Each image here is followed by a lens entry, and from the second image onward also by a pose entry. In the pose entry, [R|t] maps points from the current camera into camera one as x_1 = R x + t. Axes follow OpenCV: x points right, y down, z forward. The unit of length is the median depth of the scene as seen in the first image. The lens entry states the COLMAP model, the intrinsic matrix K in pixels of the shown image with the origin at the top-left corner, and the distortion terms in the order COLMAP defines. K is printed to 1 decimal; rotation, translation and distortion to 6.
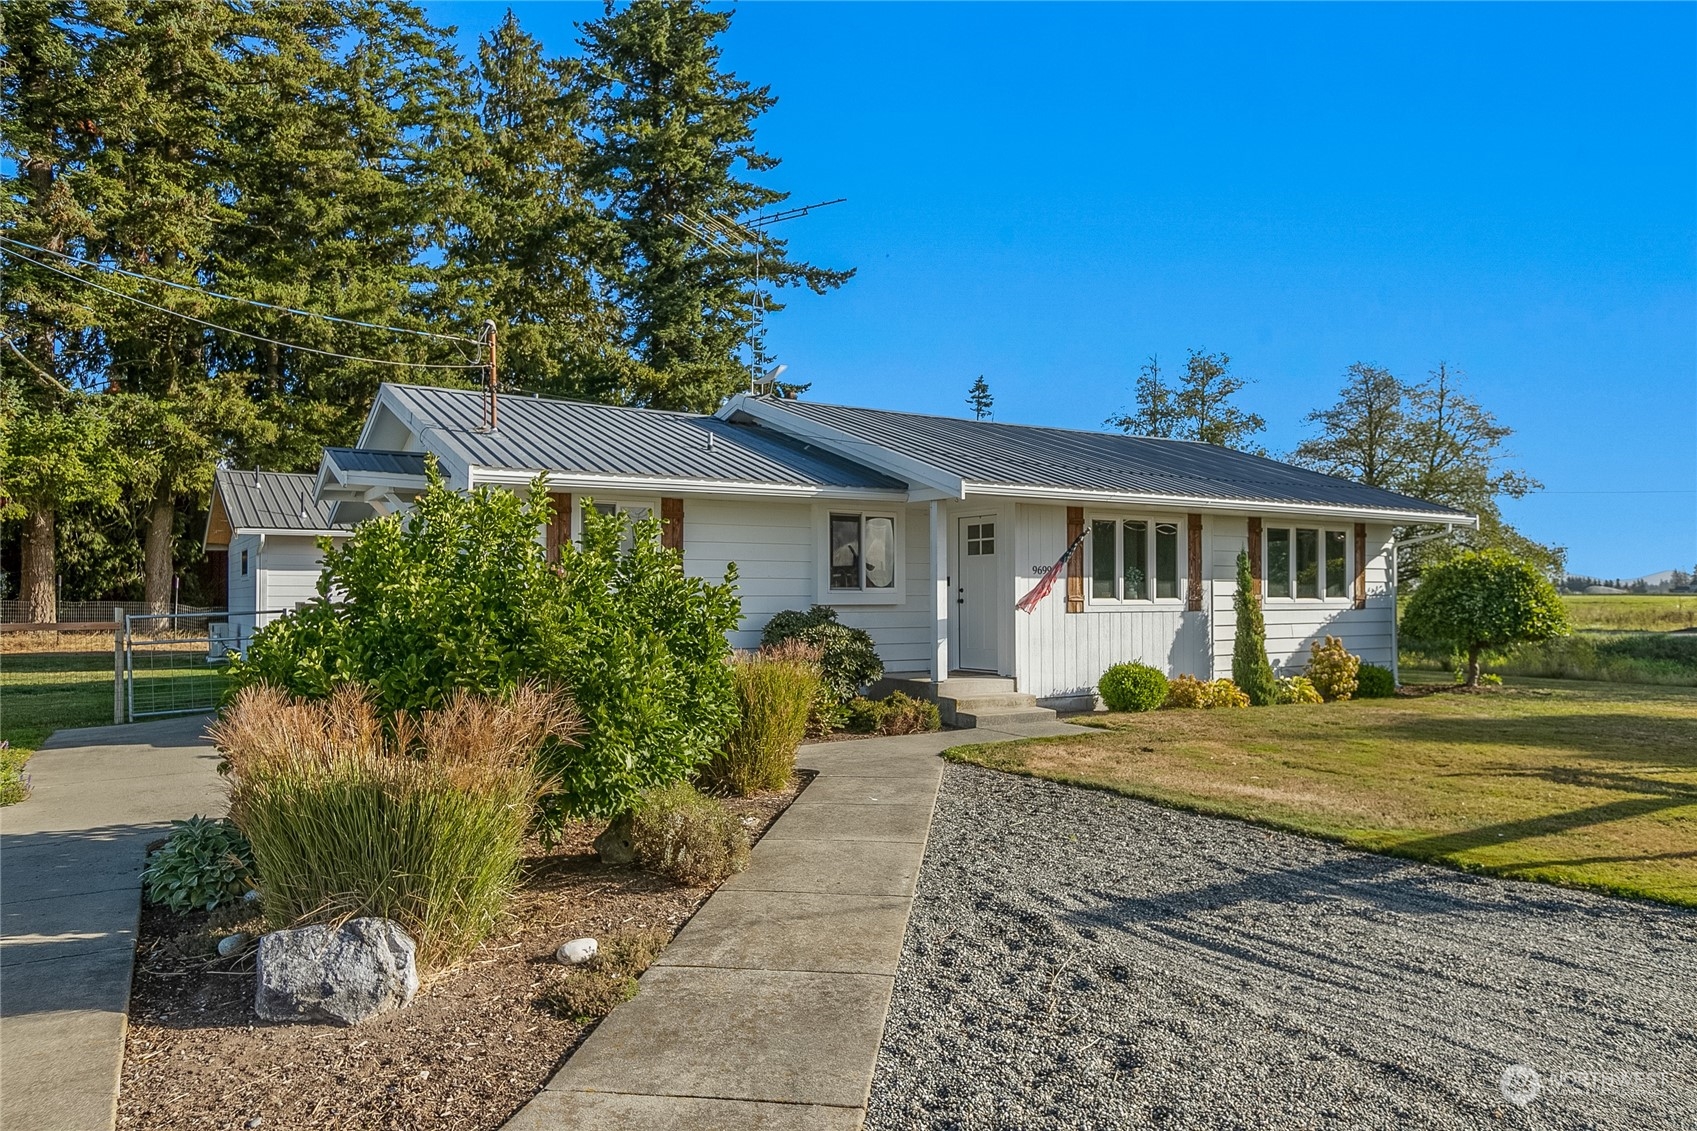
lens RADIAL K [[1136.2, 0, 862.1], [0, 1136.2, 571.1], [0, 0, 1]] dist [0.018170, 0.007124]
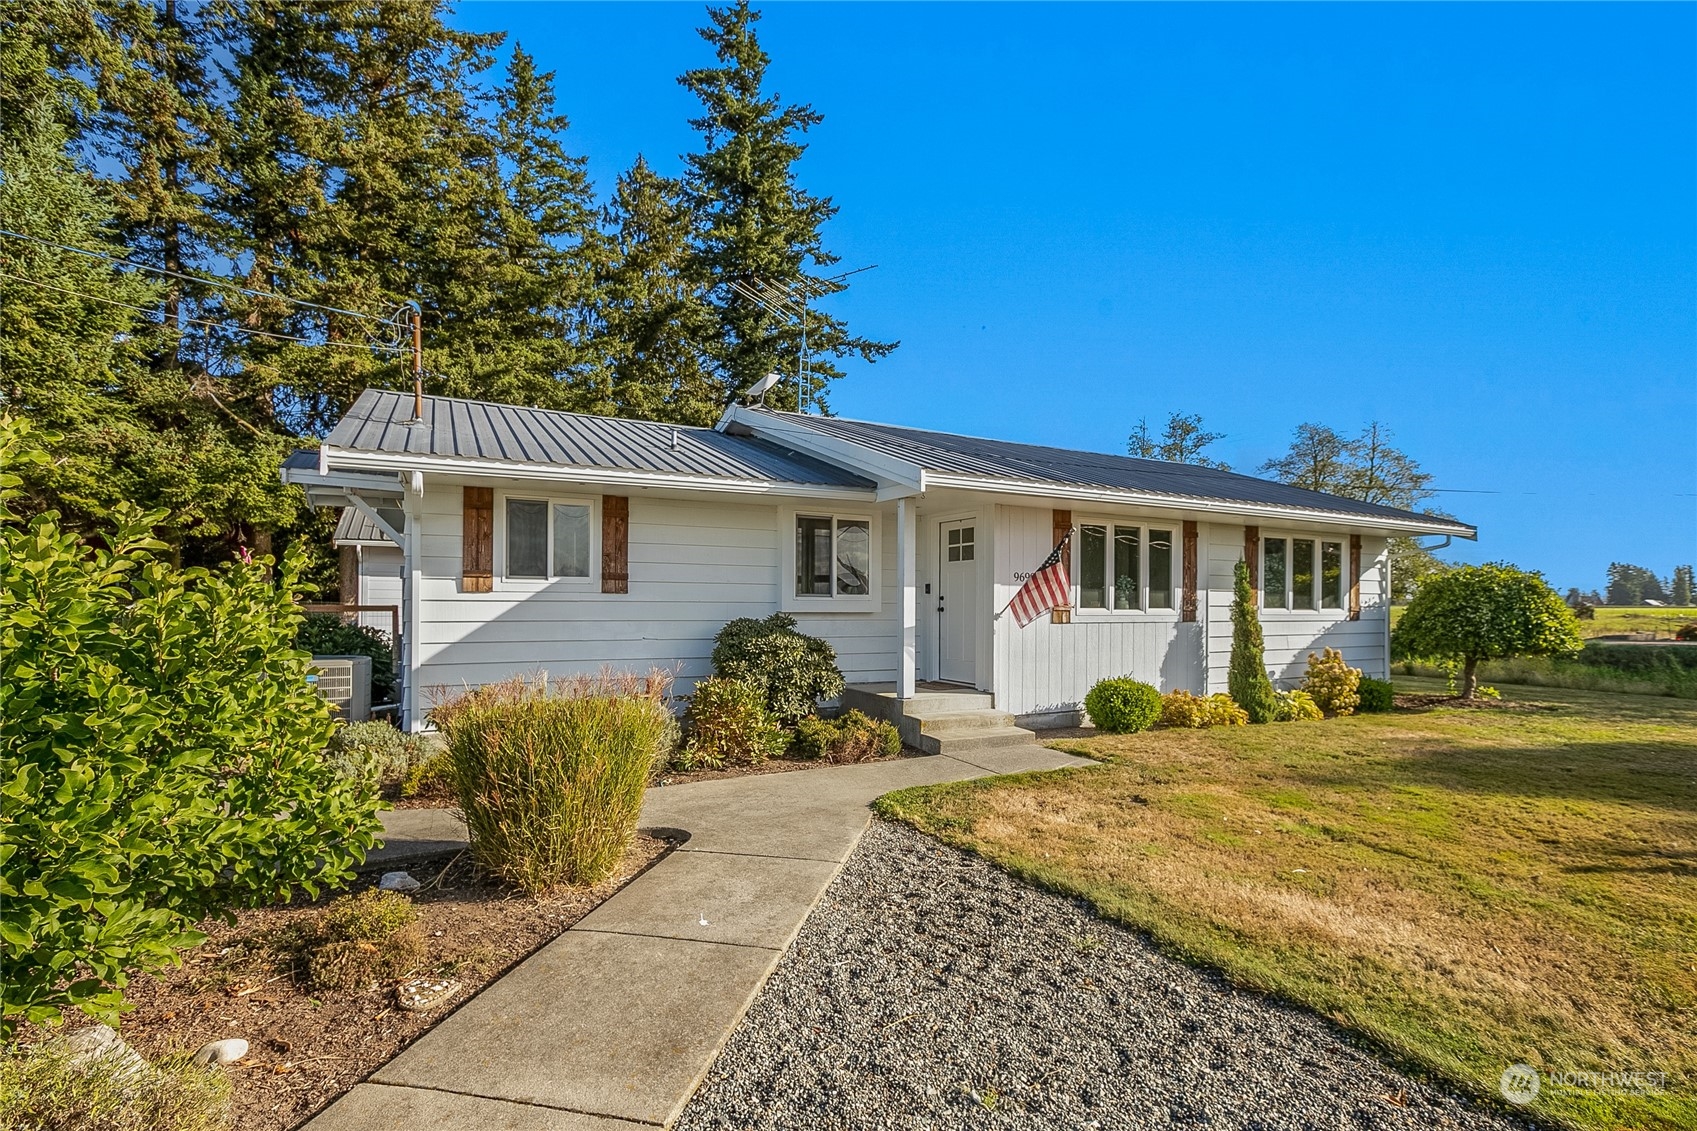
lens RADIAL K [[780.1, 0, 870.8], [0, 780.1, 590.7], [0, 0, 1]] dist [-0.013929, 0.006312]
pose [[0.996664, 0.007681, -0.081251, 0.088401], [-0.007166, 0.999952, 0.006622, 0.007229], [0.081298, -0.006018, 0.996672, 0.367961]]
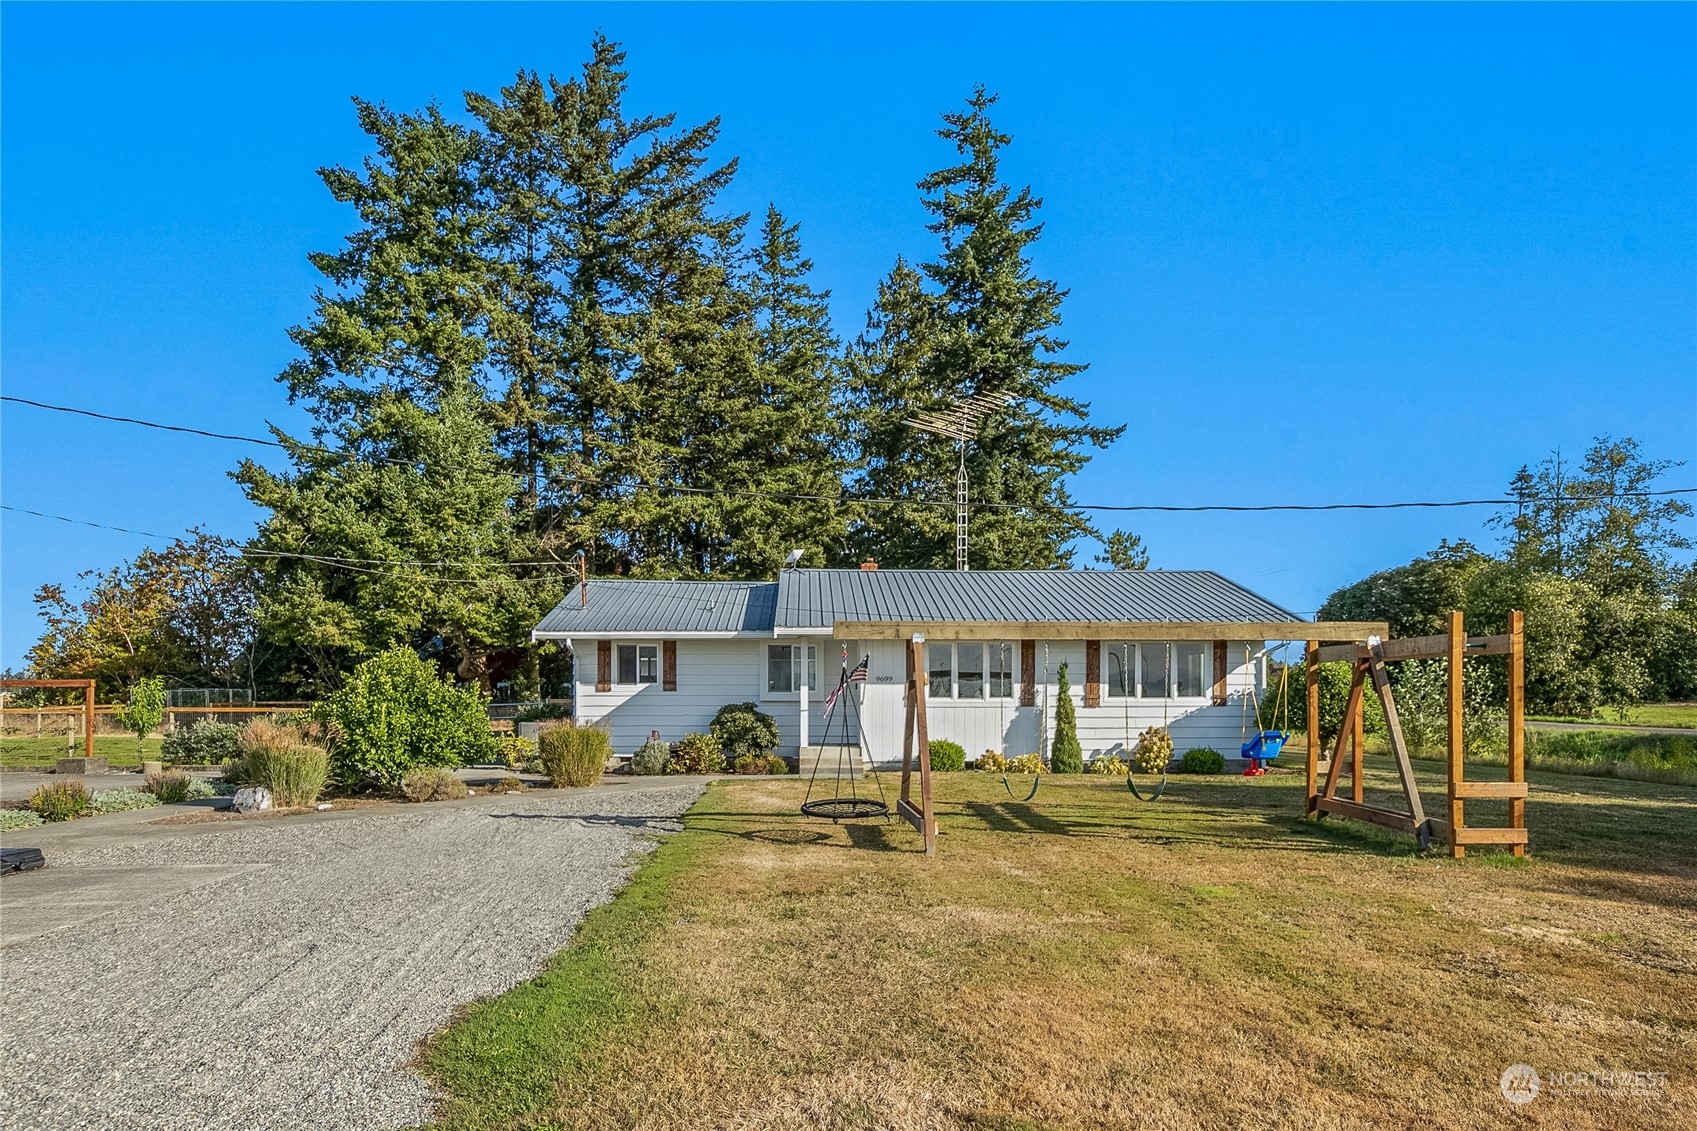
lens RADIAL K [[1136.2, 0, 892.6], [0, 1136.2, 660.4], [0, 0, 1]] dist [0.018170, 0.007124]
pose [[0.854000, -0.018671, -0.519938, 1.001674], [0.008034, 0.999710, -0.022702, 0.009954], [0.520211, 0.015210, 0.853902, -0.314609]]
